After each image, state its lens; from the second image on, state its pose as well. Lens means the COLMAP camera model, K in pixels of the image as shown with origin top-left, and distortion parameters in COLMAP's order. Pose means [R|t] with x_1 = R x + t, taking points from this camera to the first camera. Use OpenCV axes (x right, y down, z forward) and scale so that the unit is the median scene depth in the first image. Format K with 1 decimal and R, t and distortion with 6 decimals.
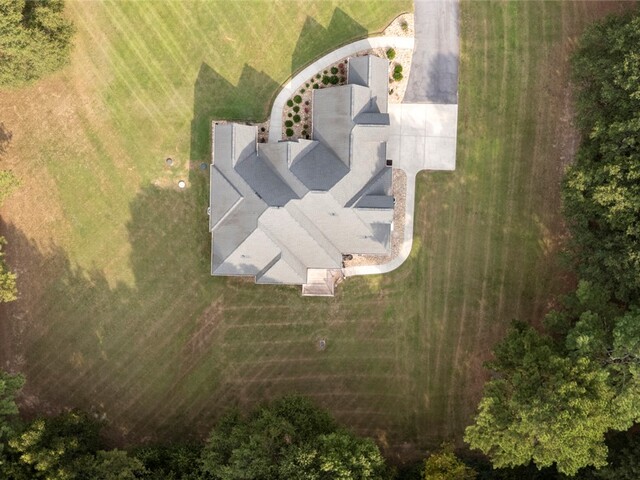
lens RADIAL K [[448.6, 0, 319.3], [0, 448.6, 236.8], [0, 0, 1]] dist [0.068336, 0.000576]
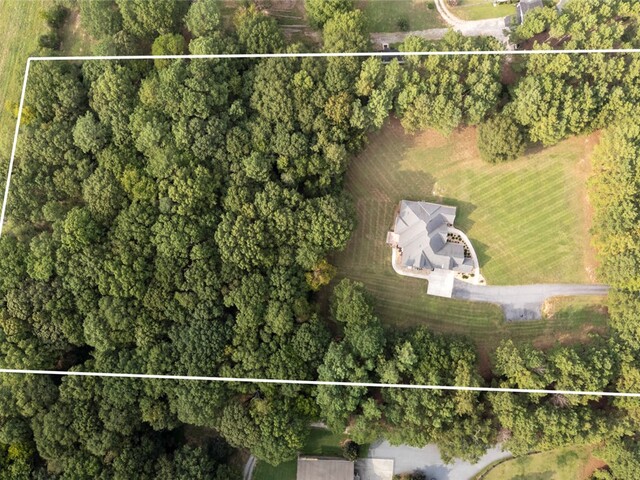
lens RADIAL K [[448.6, 0, 316.8], [0, 448.6, 240.6], [0, 0, 1]] dist [0.068336, 0.000576]
pose [[-0.129259, 0.991318, -0.024117, 0.137104], [-0.990676, -0.130155, -0.040253, 0.659110], [-0.043043, 0.018689, 0.998898, -1.675591]]
